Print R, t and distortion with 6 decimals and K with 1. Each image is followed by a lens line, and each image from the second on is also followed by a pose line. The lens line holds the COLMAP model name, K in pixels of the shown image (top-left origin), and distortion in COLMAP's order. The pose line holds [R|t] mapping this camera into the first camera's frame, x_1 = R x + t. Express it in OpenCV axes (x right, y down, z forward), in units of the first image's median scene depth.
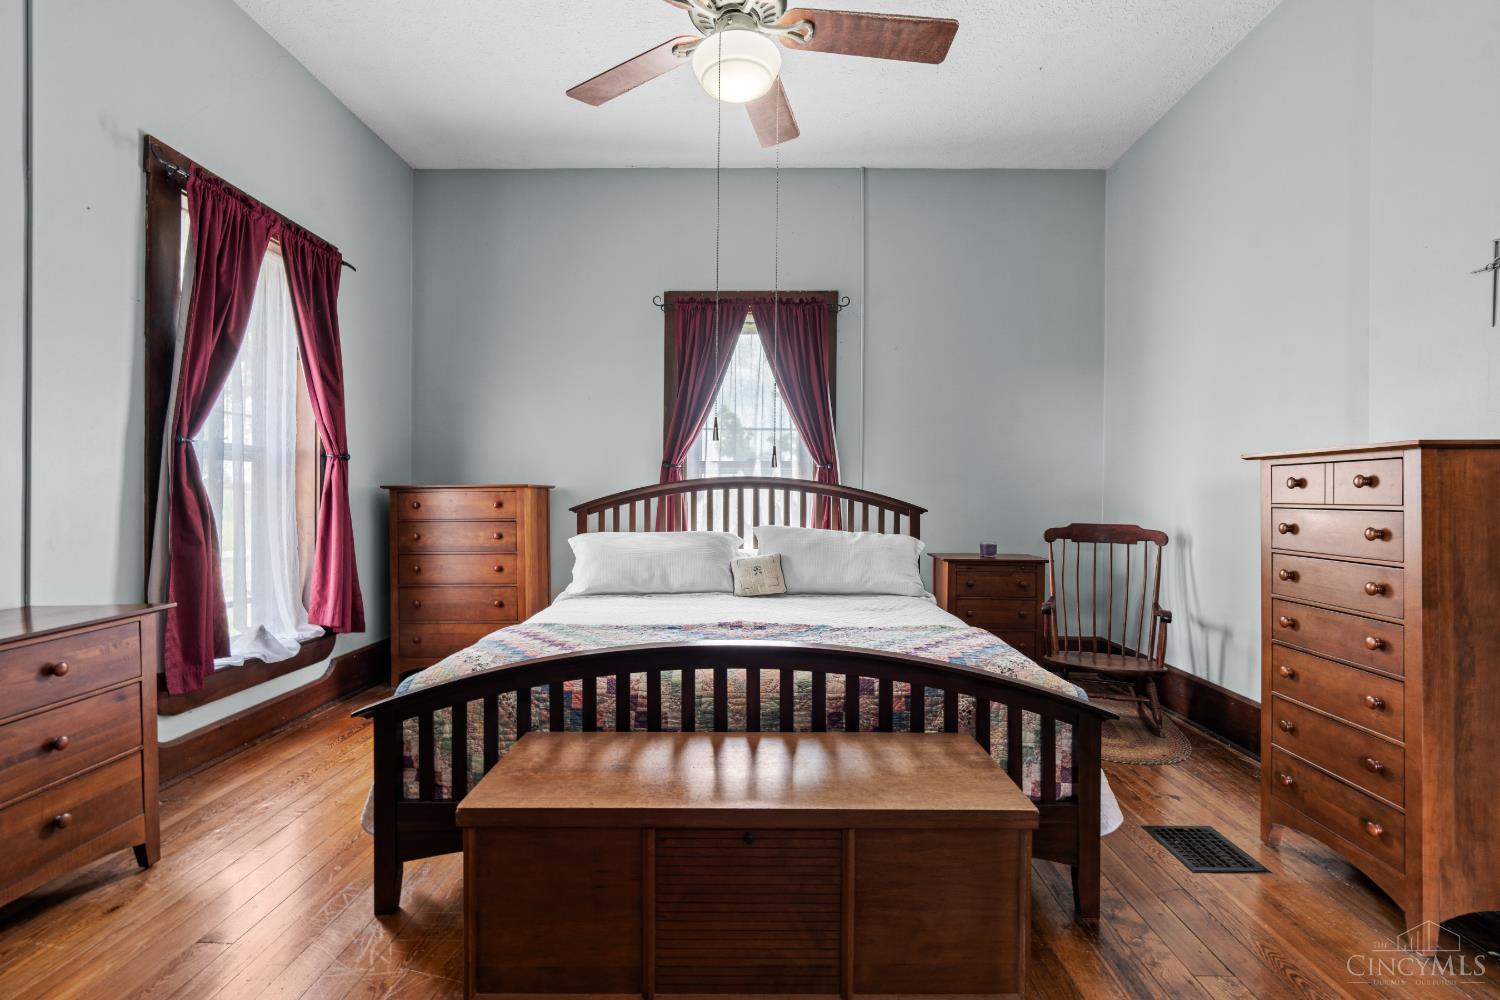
lens RADIAL K [[680.5, 0, 759.3], [0, 680.5, 495.1], [0, 0, 1]] dist [-0.004240, -0.000275]
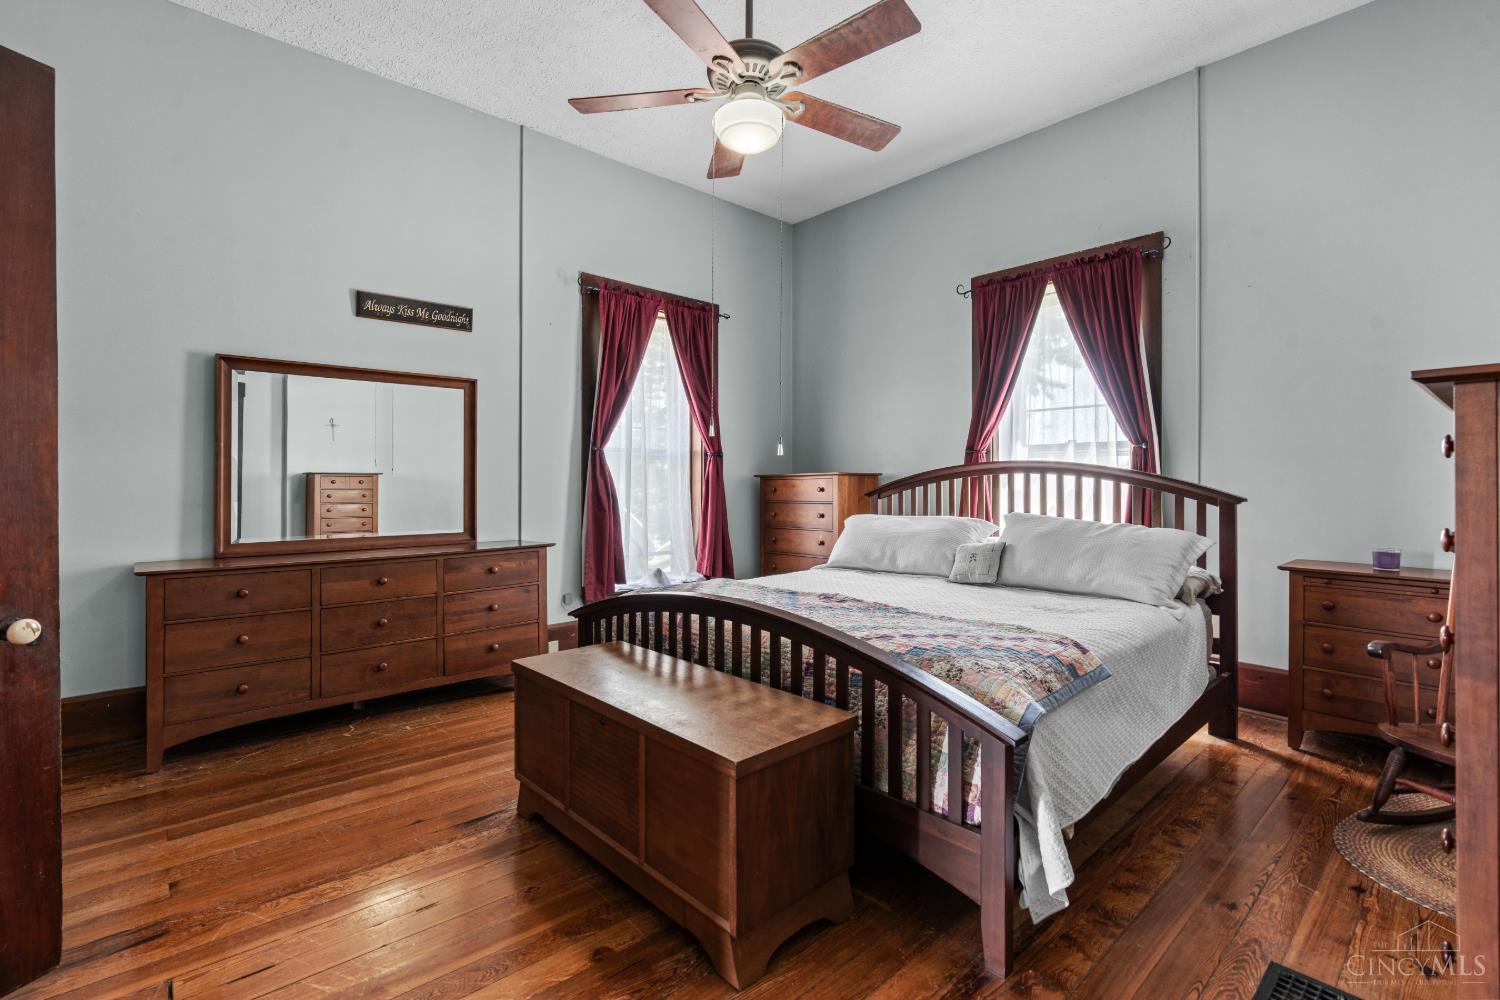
lens RADIAL K [[687.4, 0, 757.0], [0, 687.4, 483.8], [0, 0, 1]] dist [-0.001457, -0.000269]
pose [[0.685784, -0.002434, -0.727801, 0.462128], [0.001963, 0.999997, -0.001495, 0.005395], [0.727803, -0.000403, 0.685786, 0.091564]]
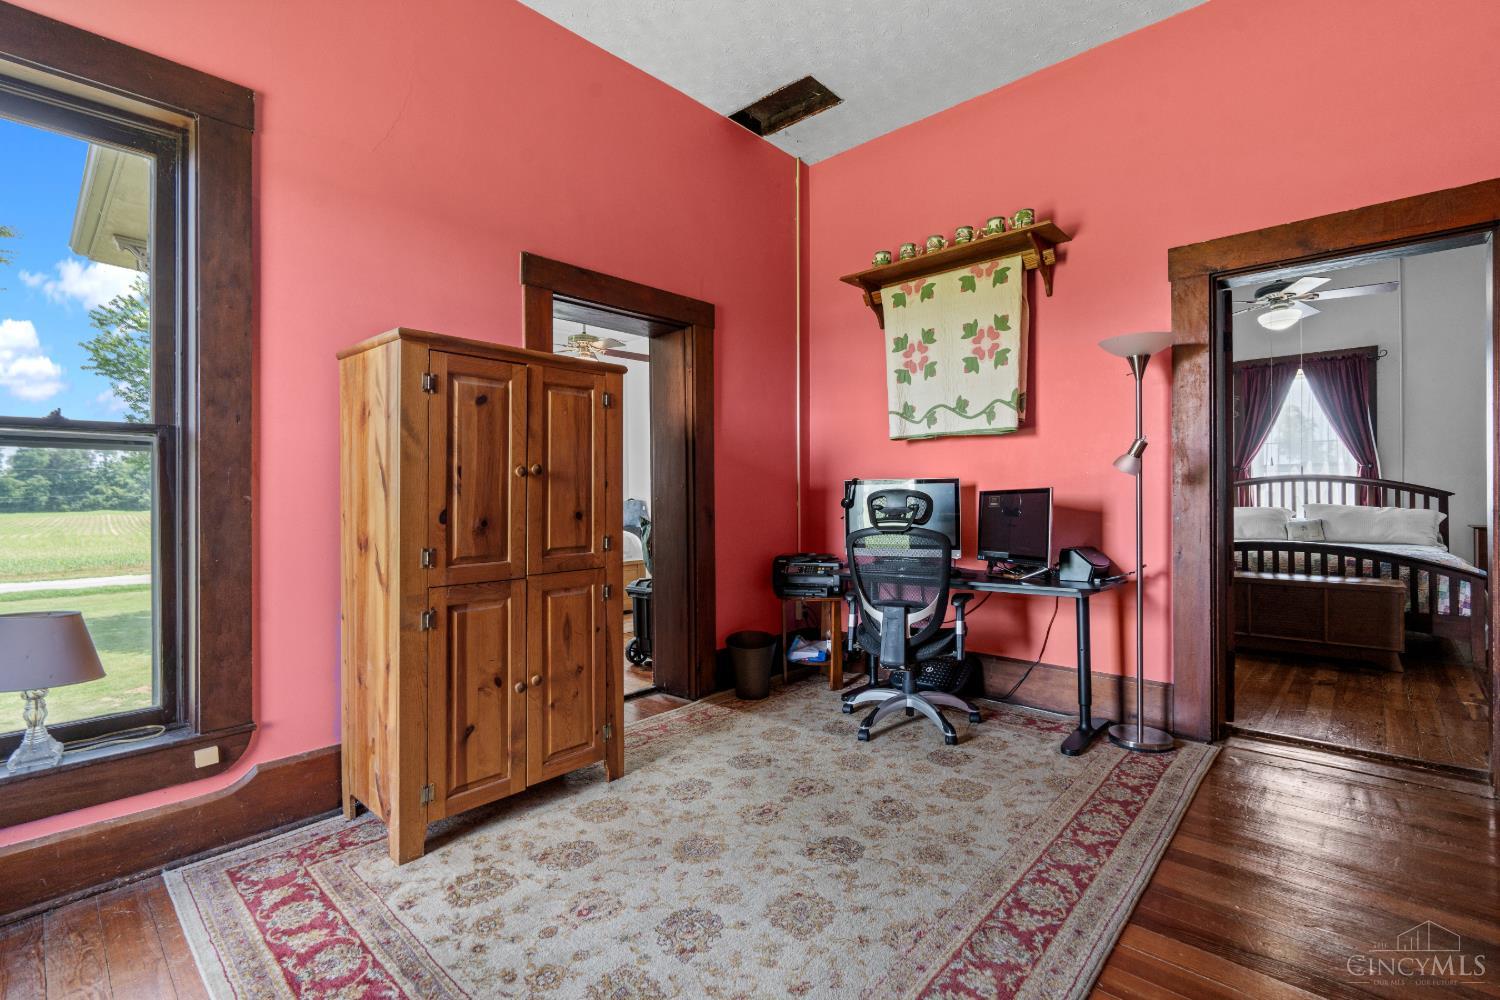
lens RADIAL K [[680.5, 0, 759.3], [0, 680.5, 495.1], [0, 0, 1]] dist [-0.004240, -0.000275]
pose [[0.752220, -0.012126, -0.658801, 0.087557], [0.014805, 0.999889, -0.001500, 0.005901], [0.658746, -0.008625, 0.752316, -1.161396]]
